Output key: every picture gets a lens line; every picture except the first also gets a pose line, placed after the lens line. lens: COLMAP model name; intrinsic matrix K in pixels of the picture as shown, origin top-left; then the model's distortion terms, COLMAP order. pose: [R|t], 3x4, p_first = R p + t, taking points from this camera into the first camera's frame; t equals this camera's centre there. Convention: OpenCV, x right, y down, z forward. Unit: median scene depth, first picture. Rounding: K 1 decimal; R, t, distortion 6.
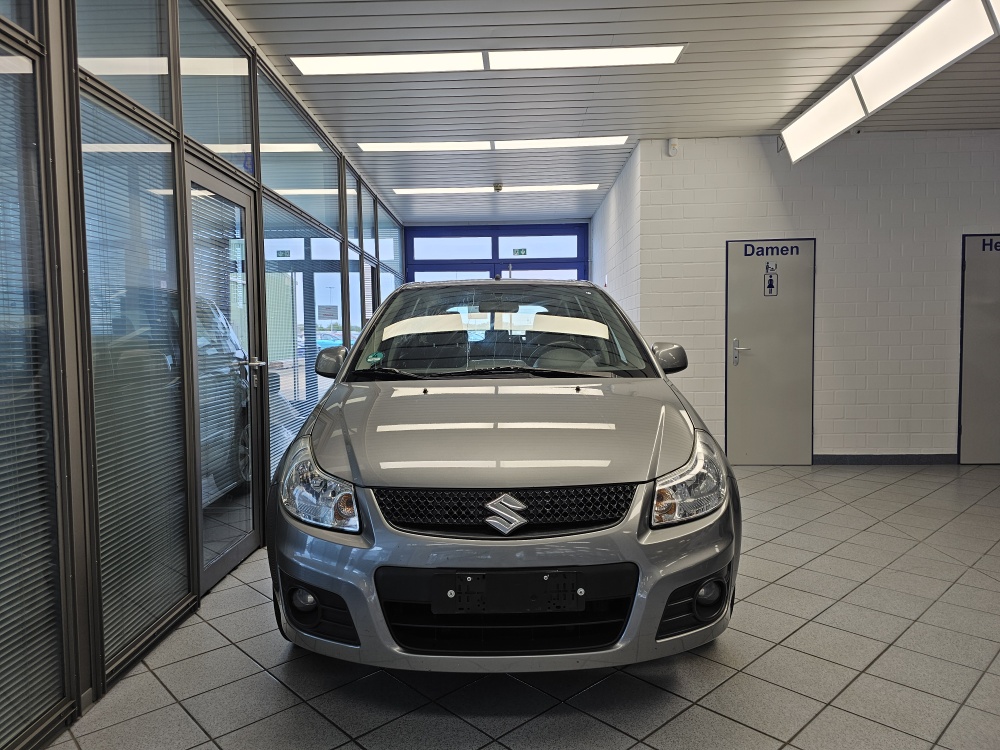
lens RADIAL K [[675.5, 0, 494.2], [0, 675.5, 378.8], [0, 0, 1]] dist [0.056289, -0.064239]
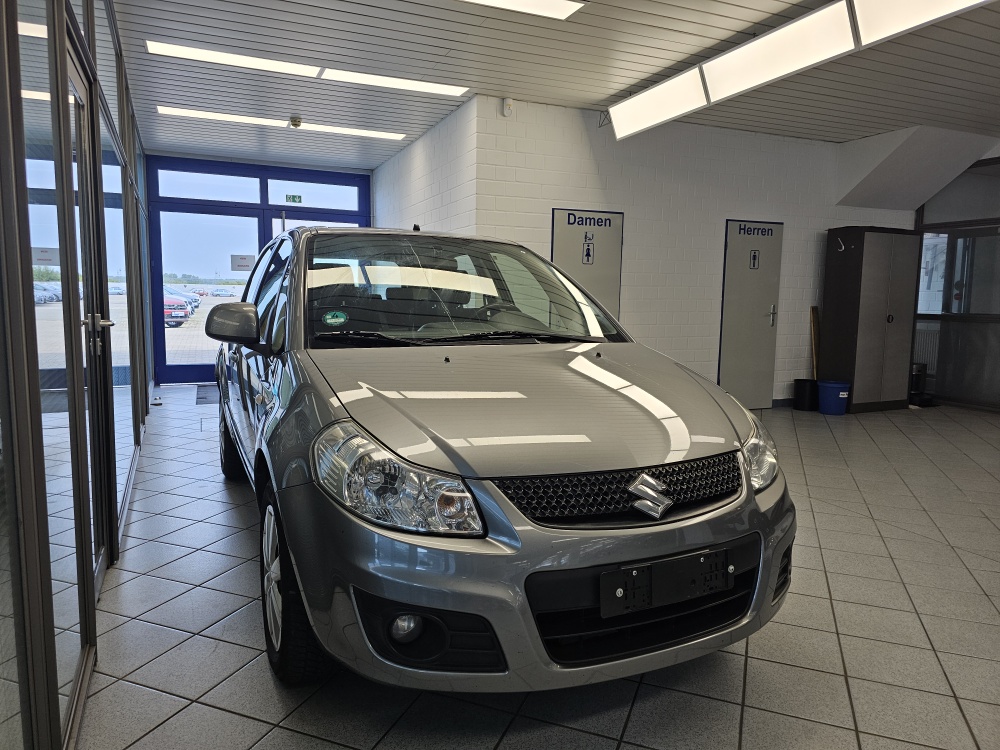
lens RADIAL K [[675.5, 0, 505.9], [0, 675.5, 377.5], [0, 0, 1]] dist [0.056289, -0.064239]
pose [[0.898735, -0.024475, 0.437809, -0.182373], [0.000015, 0.998443, 0.055785, -0.002782], [-0.438493, -0.050130, 0.897336, 0.093330]]
